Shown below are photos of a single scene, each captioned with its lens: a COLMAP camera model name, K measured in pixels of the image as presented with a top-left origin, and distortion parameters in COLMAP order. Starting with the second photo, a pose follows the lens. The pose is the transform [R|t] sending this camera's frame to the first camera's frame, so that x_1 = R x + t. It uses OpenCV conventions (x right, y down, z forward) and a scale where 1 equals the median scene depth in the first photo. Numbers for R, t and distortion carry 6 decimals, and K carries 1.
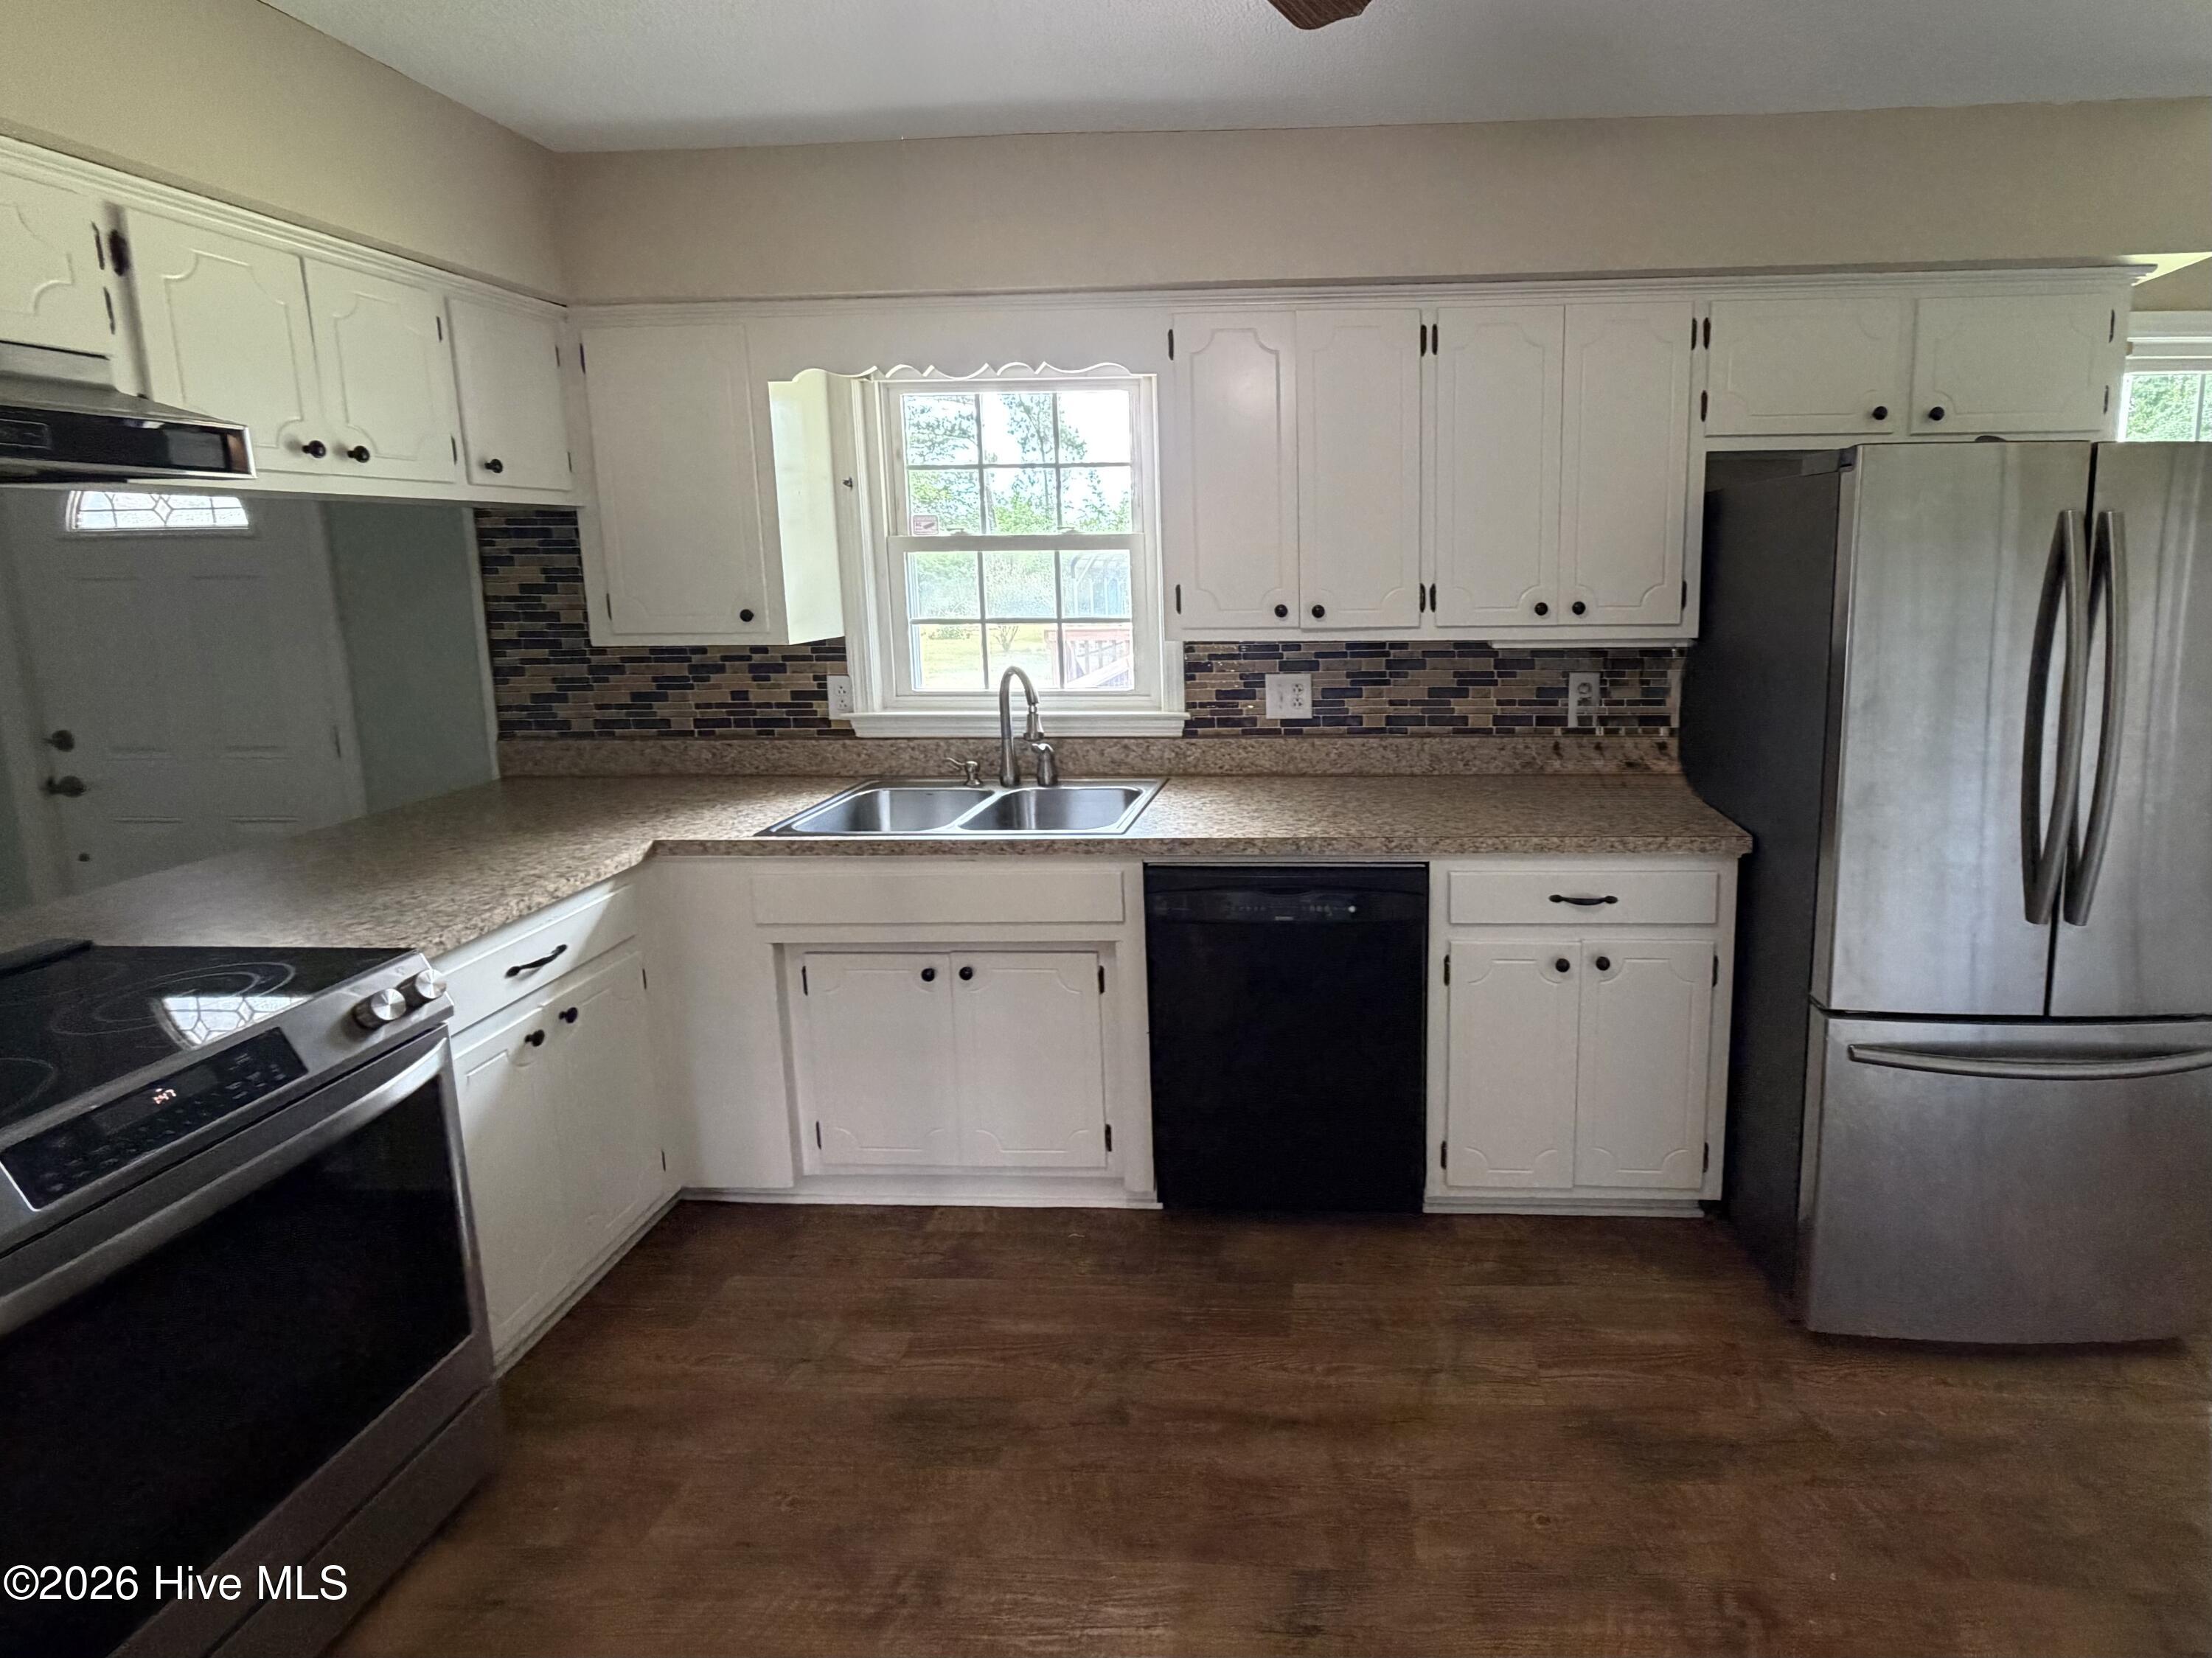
lens RADIAL K [[1029.6, 0, 1302.5], [0, 1029.6, 694.4], [0, 0, 1]] dist [0.000115, 0.000295]
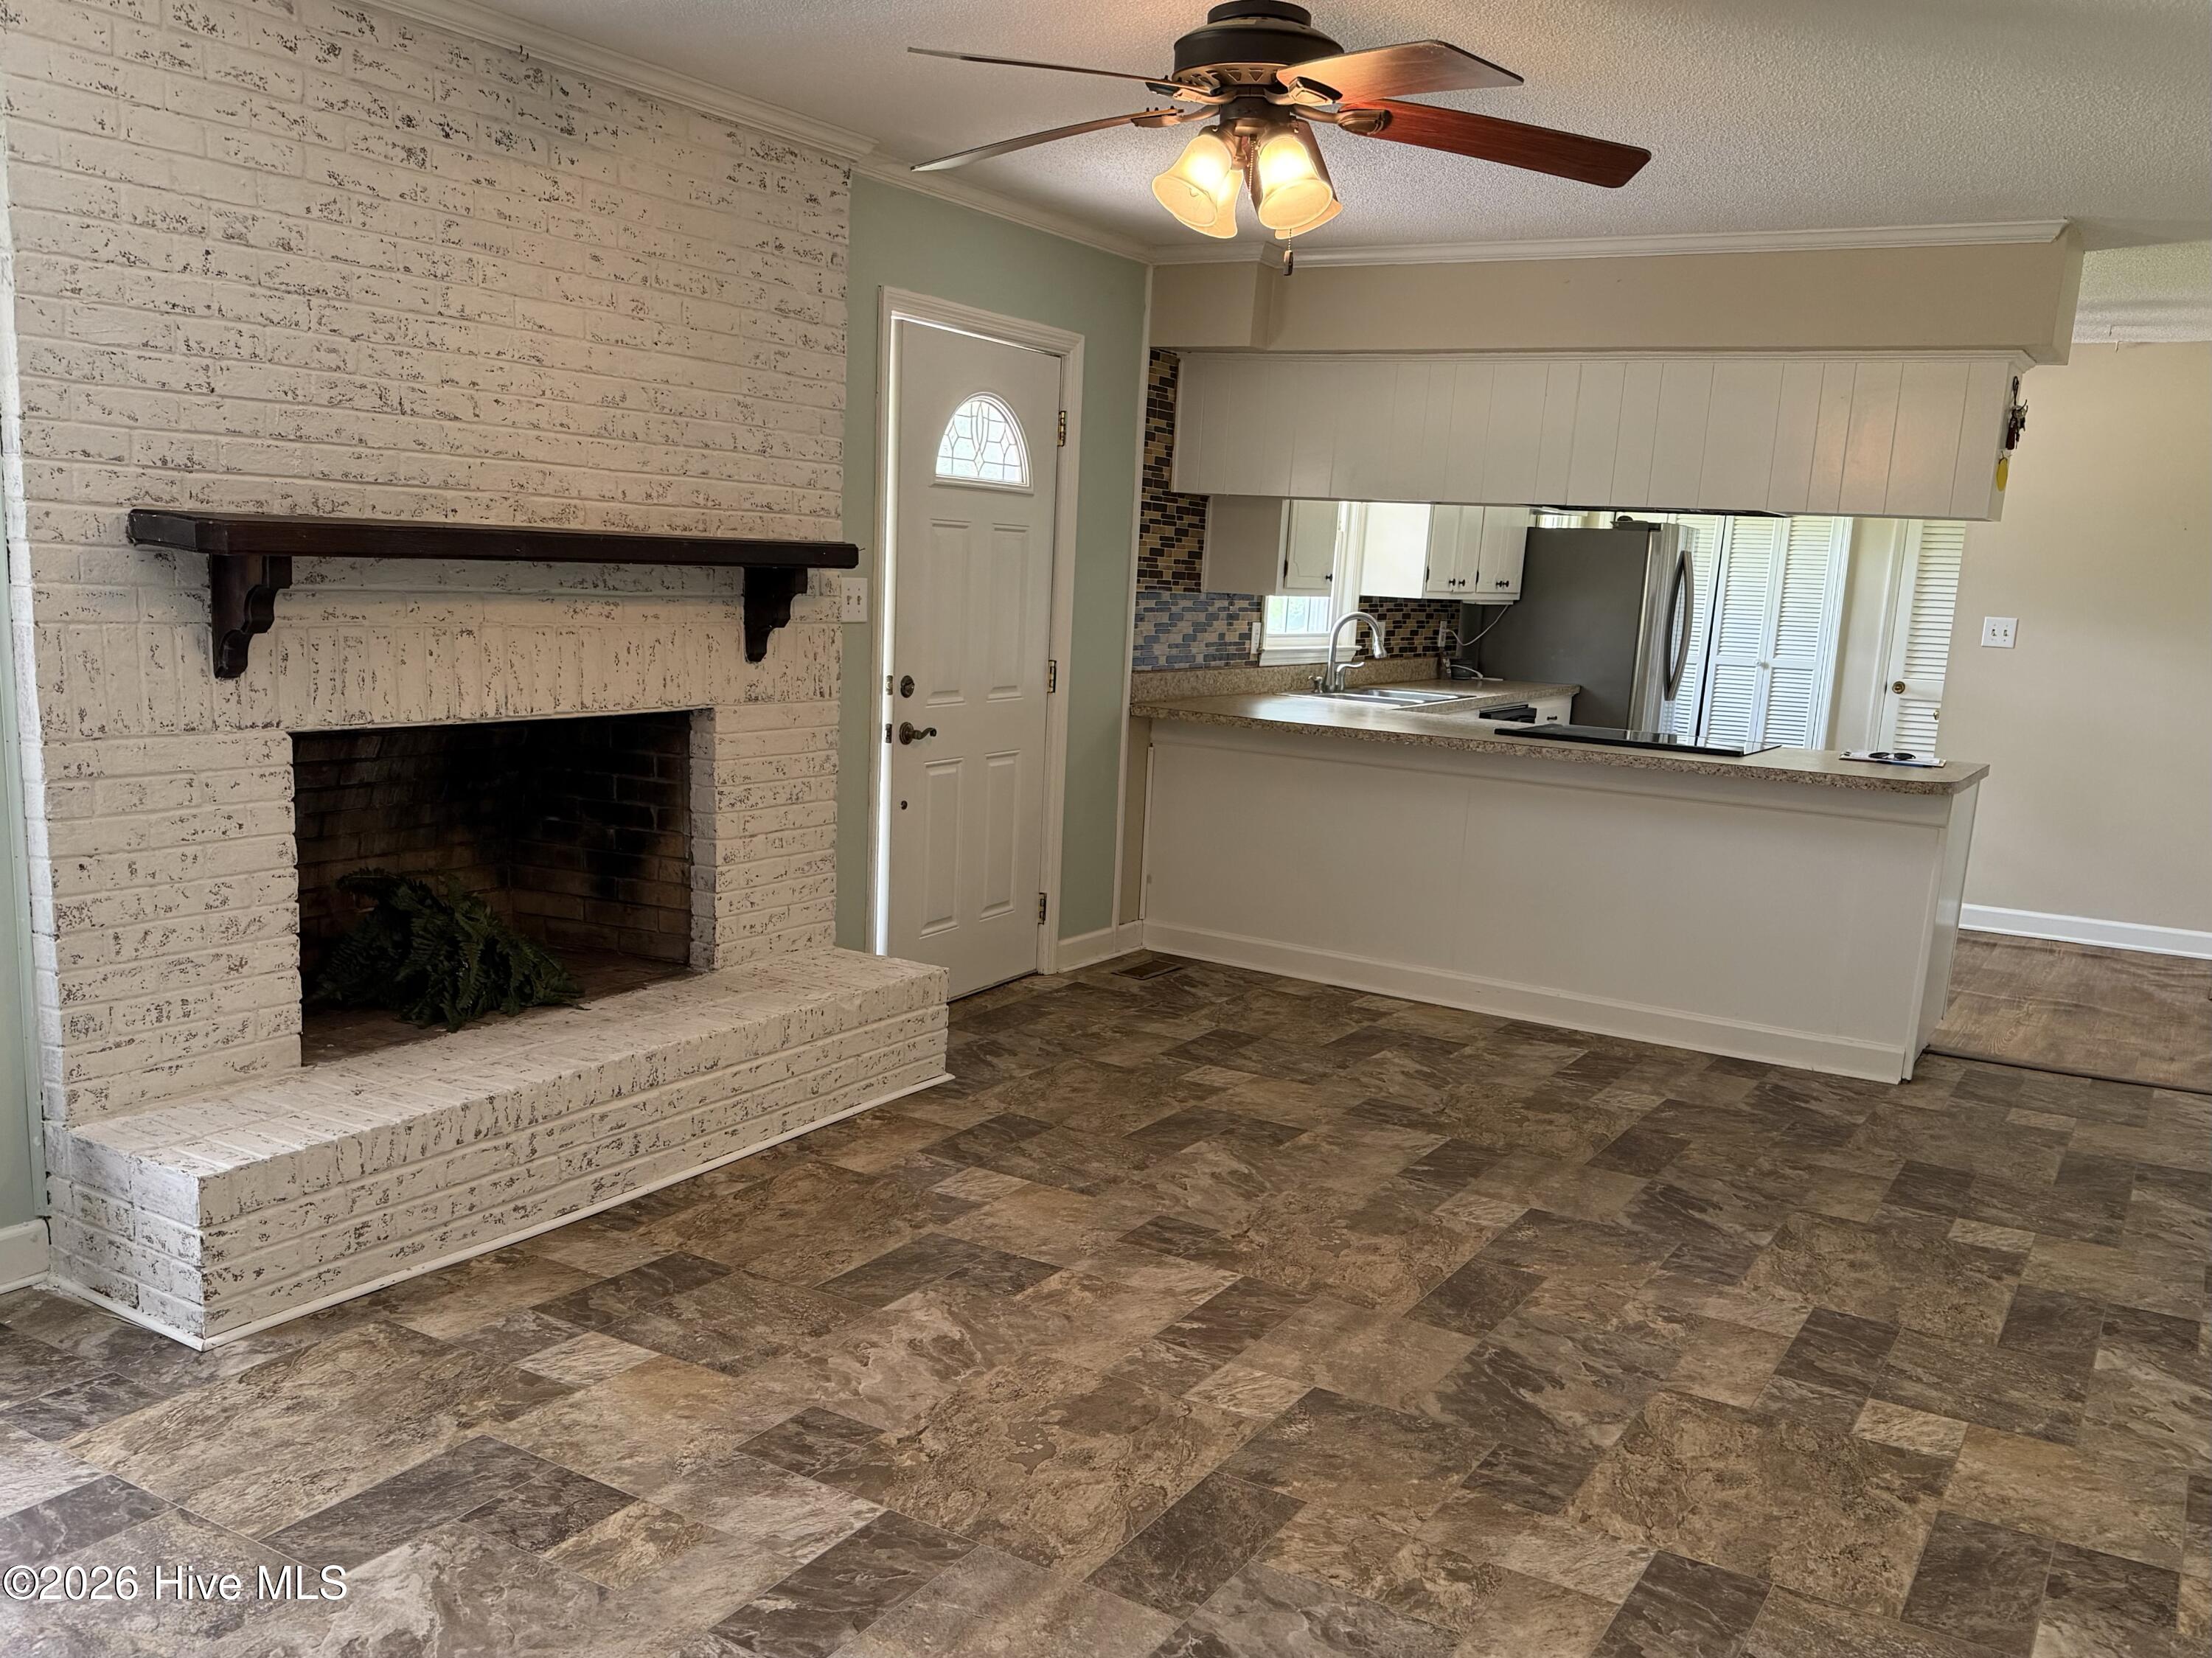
lens RADIAL K [[1854.2, 0, 1109.2], [0, 1854.2, 929.8], [0, 0, 1]] dist [0.212504, -0.454533]
pose [[0.472960, -0.136799, 0.870399, -3.071377], [0.062044, 0.990592, 0.121976, 0.081887], [-0.878897, -0.003687, 0.476998, -0.071124]]
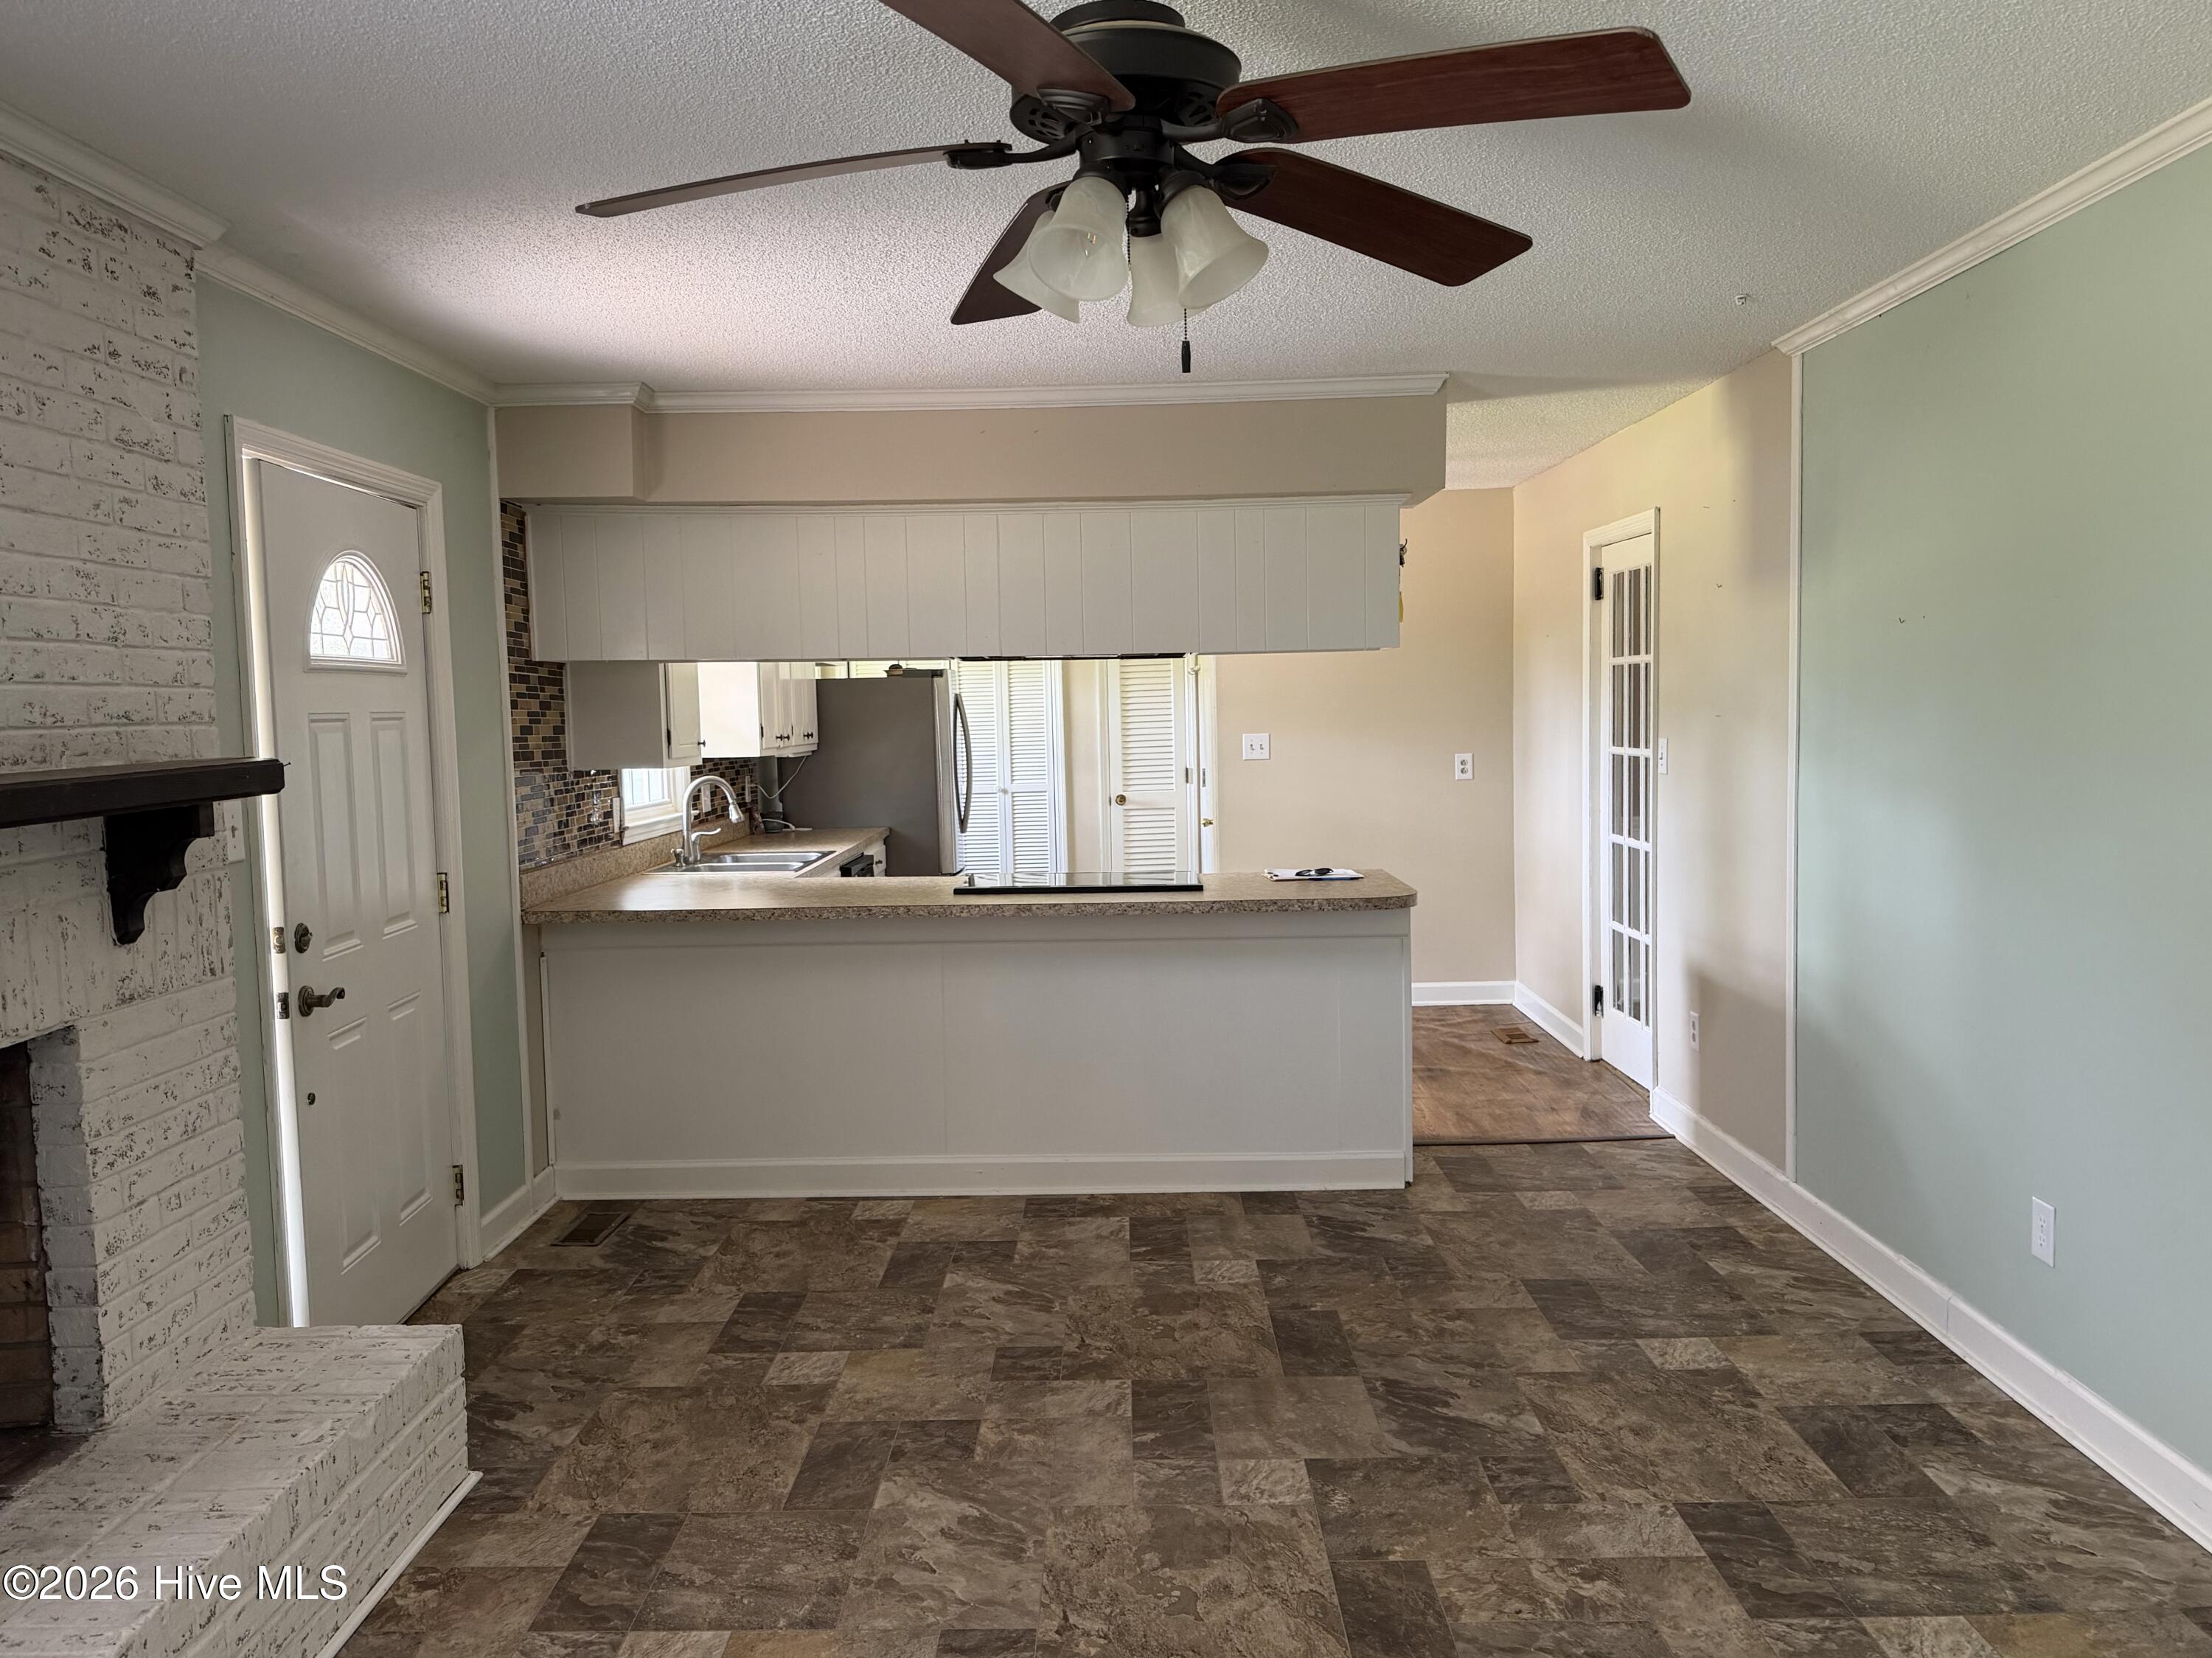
lens RADIAL K [[1686.2, 0, 1088.9], [0, 1686.2, 834.6], [0, 0, 1]] dist [0.075458, -0.088909]
pose [[-0.023413, -0.062078, 0.997797, -2.732892], [0.158536, 0.985210, 0.065014, -0.017692], [-0.987076, 0.159709, -0.013225, 0.484954]]
